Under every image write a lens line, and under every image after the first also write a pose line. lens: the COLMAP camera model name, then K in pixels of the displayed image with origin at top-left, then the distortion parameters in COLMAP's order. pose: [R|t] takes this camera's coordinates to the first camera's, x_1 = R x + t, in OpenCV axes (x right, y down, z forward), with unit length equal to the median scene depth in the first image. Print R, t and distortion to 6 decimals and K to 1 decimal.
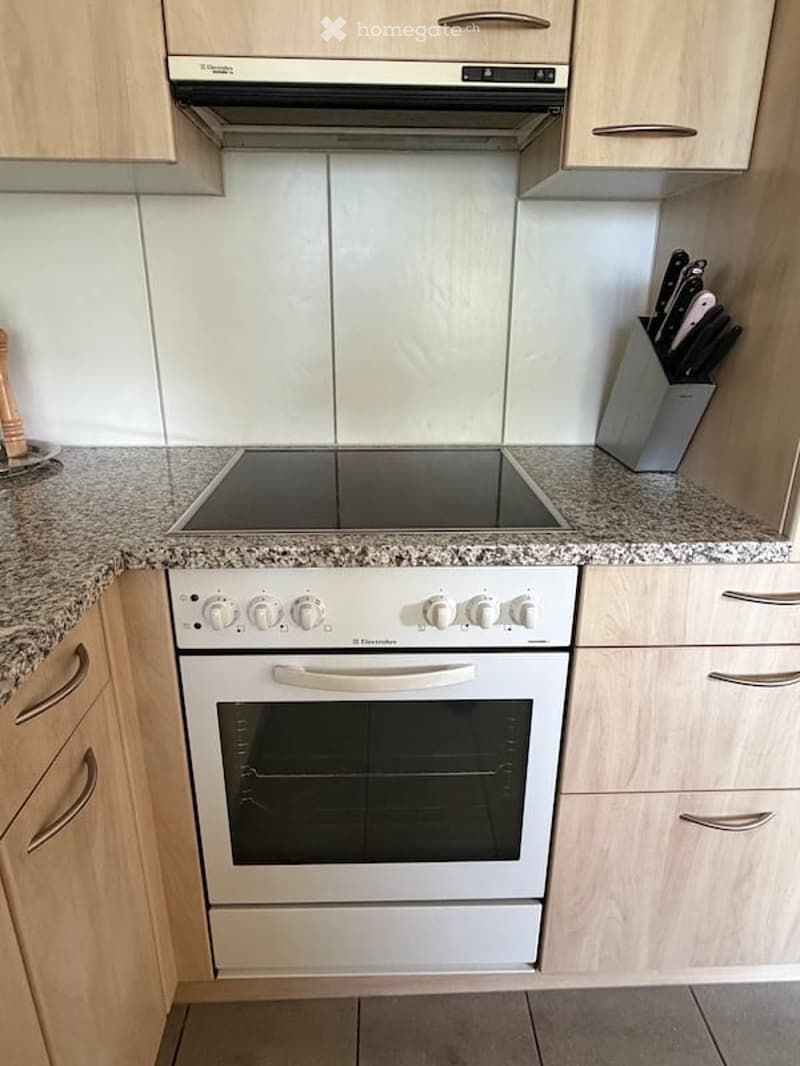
lens RADIAL K [[656.0, 0, 400.0], [0, 656.0, 533.0], [0, 0, 1]] dist [0.002156, 0.003023]
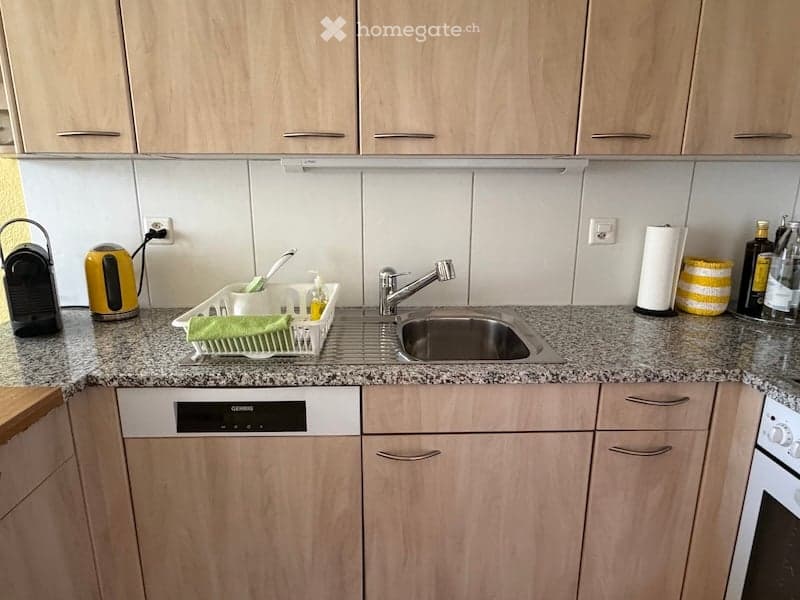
lens RADIAL K [[492.3, 0, 397.3], [0, 492.3, 303.1], [0, 0, 1]] dist [0.002156, 0.003023]
pose [[-0.011417, 0.232948, -0.972422, 0.846057], [-0.349500, 0.910219, 0.222150, -0.109504], [0.936867, 0.342398, 0.071023, -0.046080]]
